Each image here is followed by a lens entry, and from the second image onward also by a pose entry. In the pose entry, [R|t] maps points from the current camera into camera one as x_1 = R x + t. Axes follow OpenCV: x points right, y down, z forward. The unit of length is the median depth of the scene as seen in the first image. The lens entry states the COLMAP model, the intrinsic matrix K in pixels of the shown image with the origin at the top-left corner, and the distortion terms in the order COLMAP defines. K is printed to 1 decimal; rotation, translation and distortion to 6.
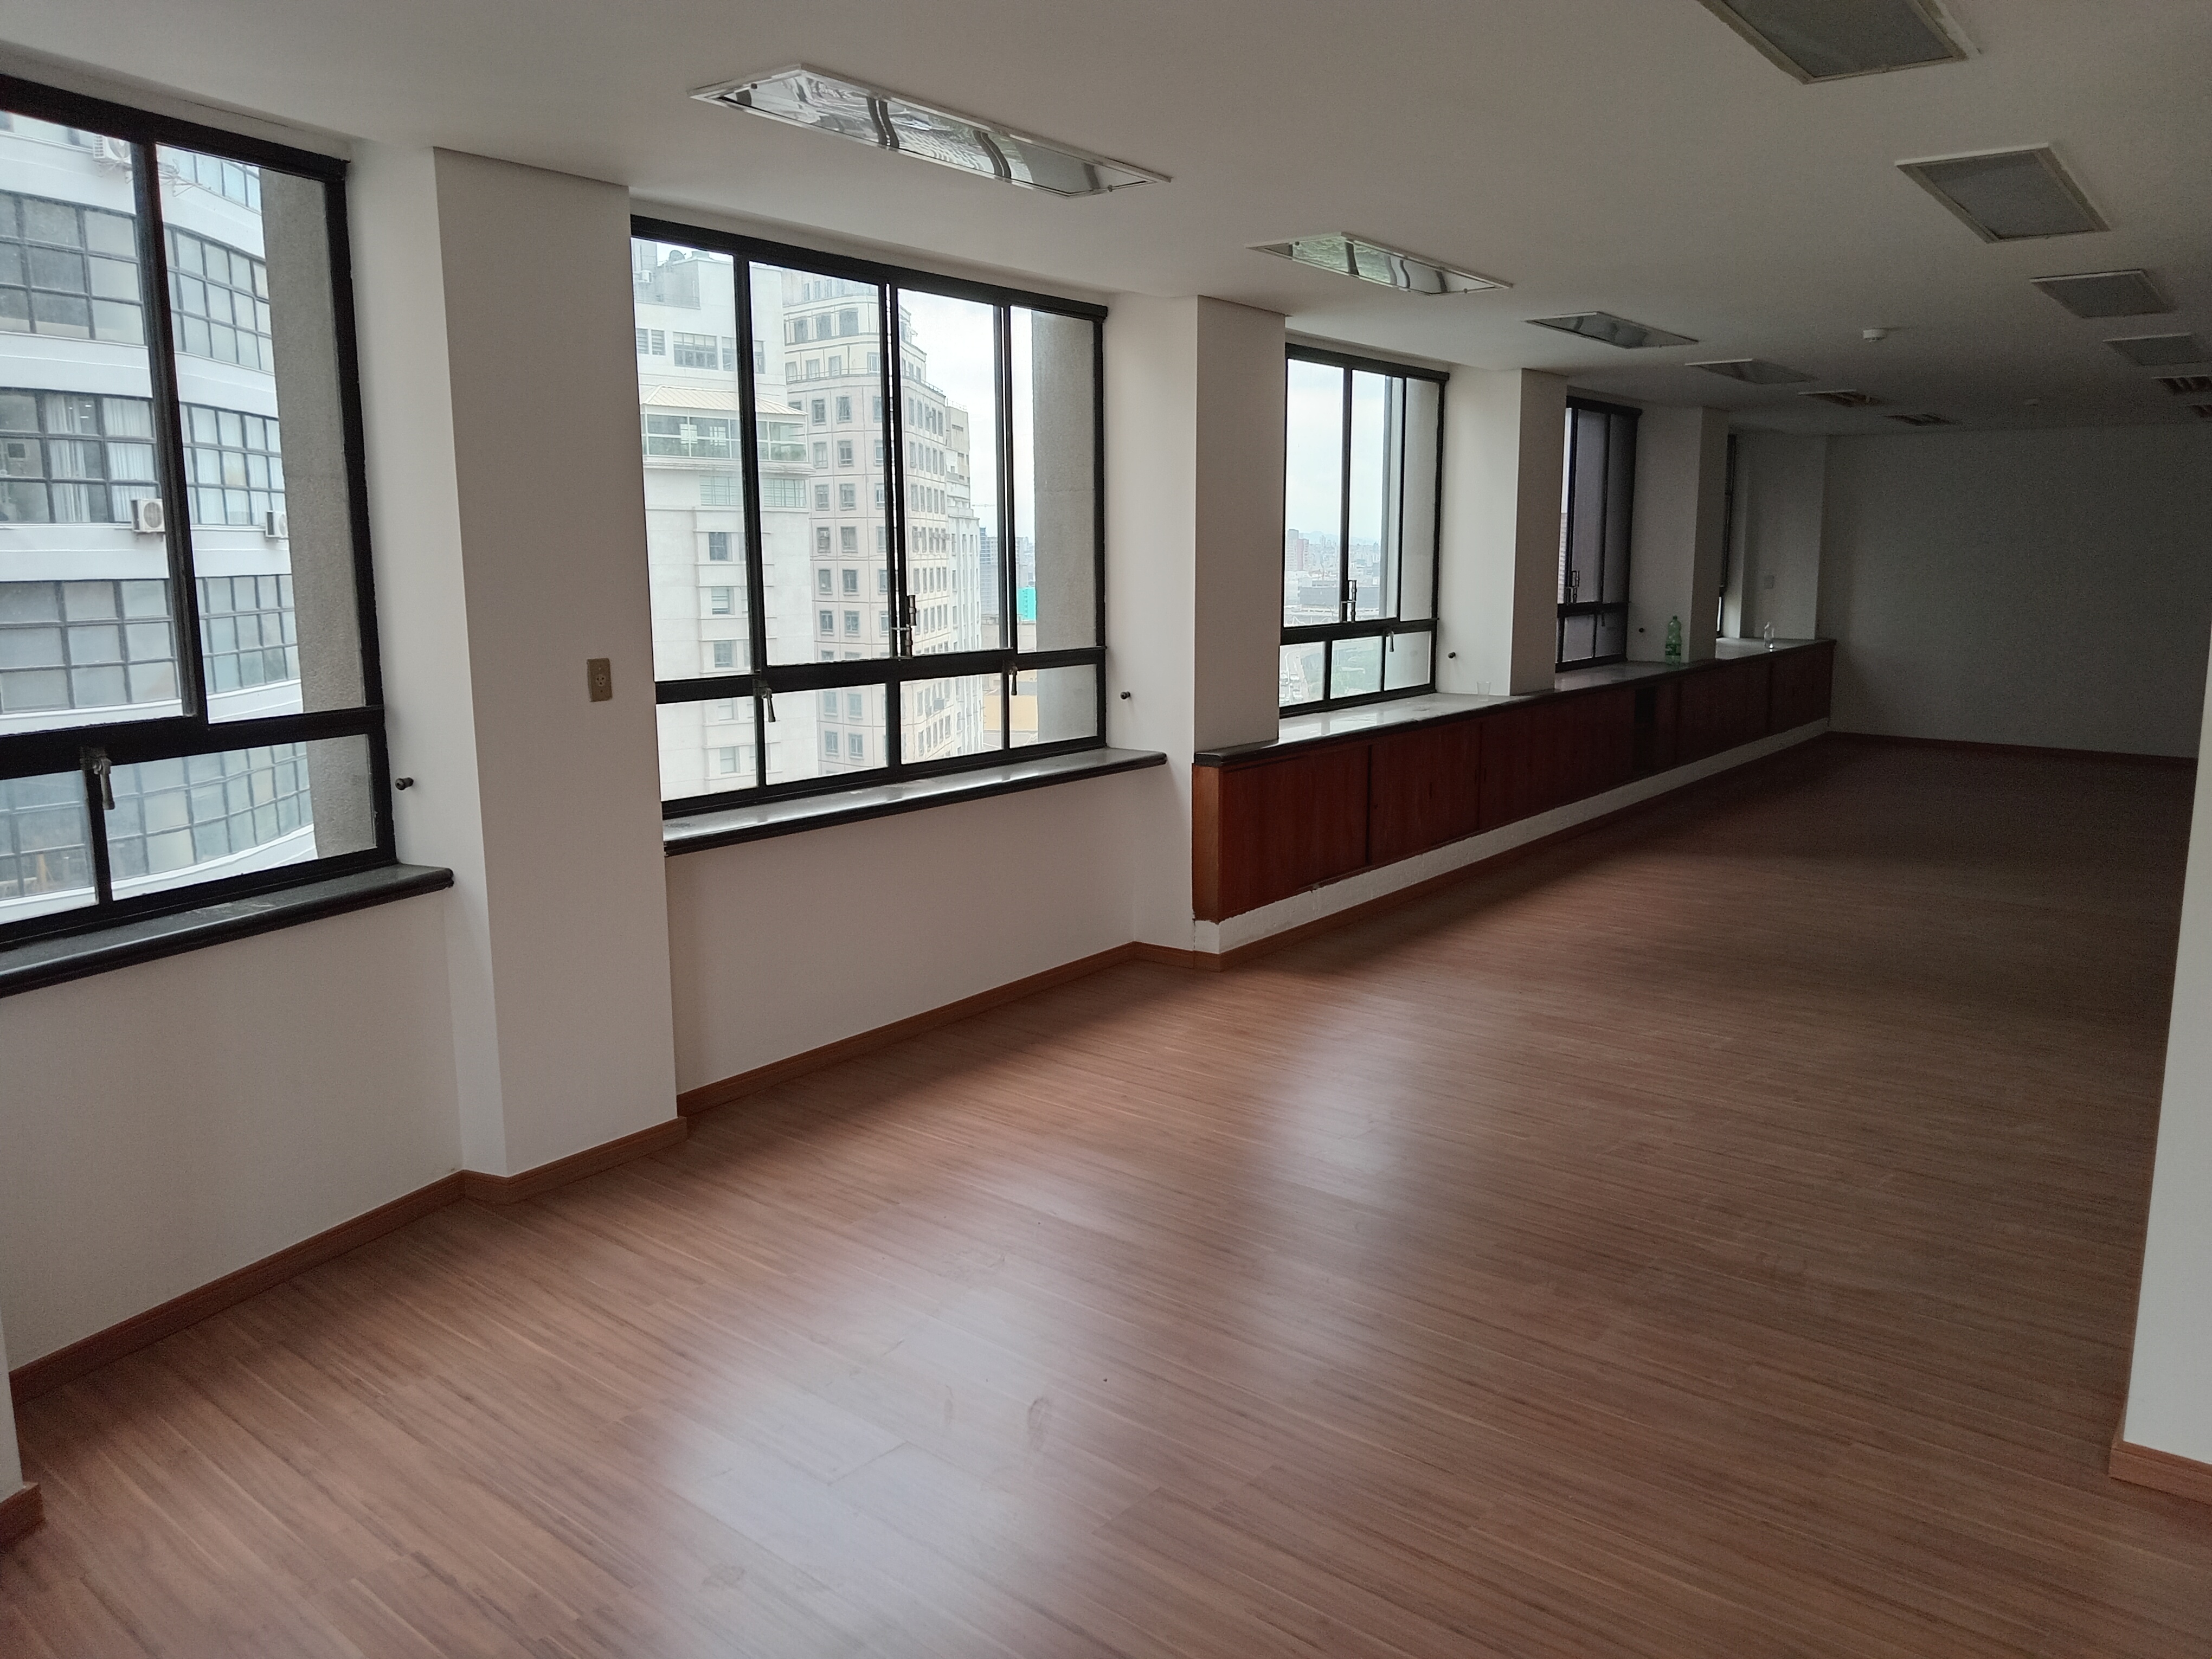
lens RADIAL K [[1655.2, 0, 1105.3], [0, 1655.2, 833.7], [0, 0, 1]] dist [0.049149, -0.092054]
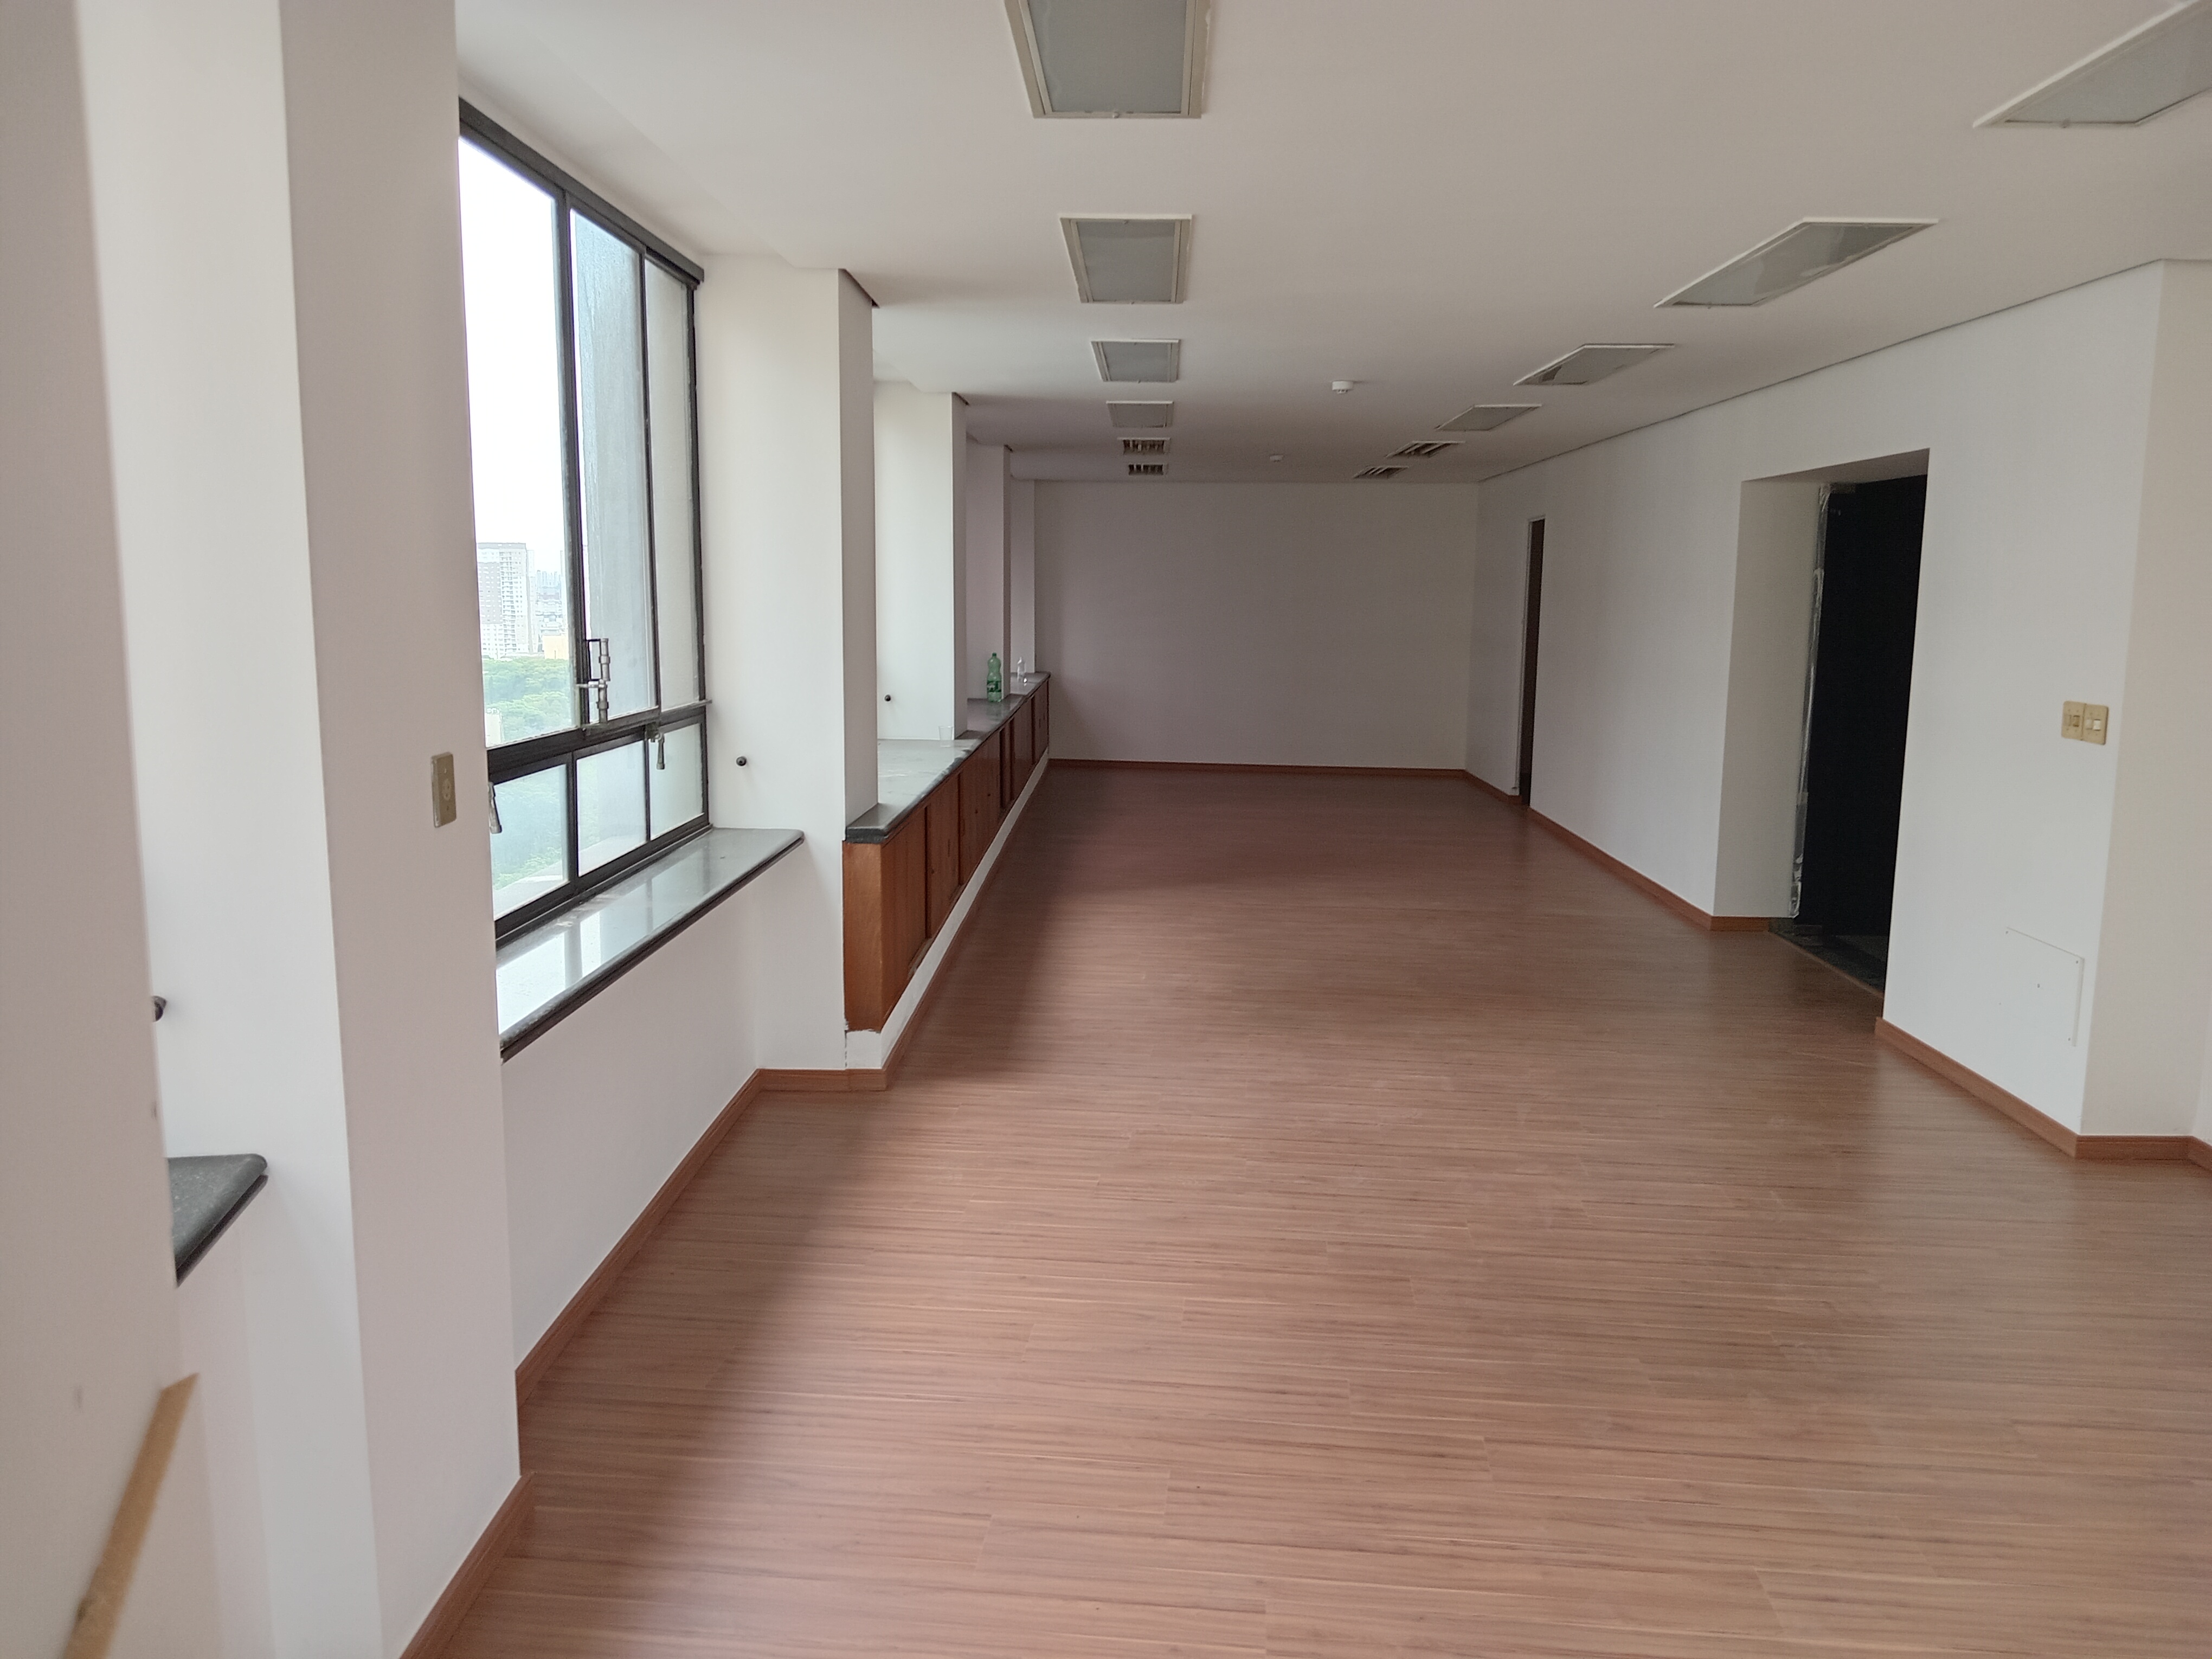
lens RADIAL K [[1655.2, 0, 1123.9], [0, 1655.2, 823.1], [0, 0, 1]] dist [0.049149, -0.092054]
pose [[0.818860, -0.069088, 0.569820, -0.341918], [0.082801, 0.996564, 0.001841, -0.047328], [-0.567990, 0.045674, 0.821767, 0.286720]]
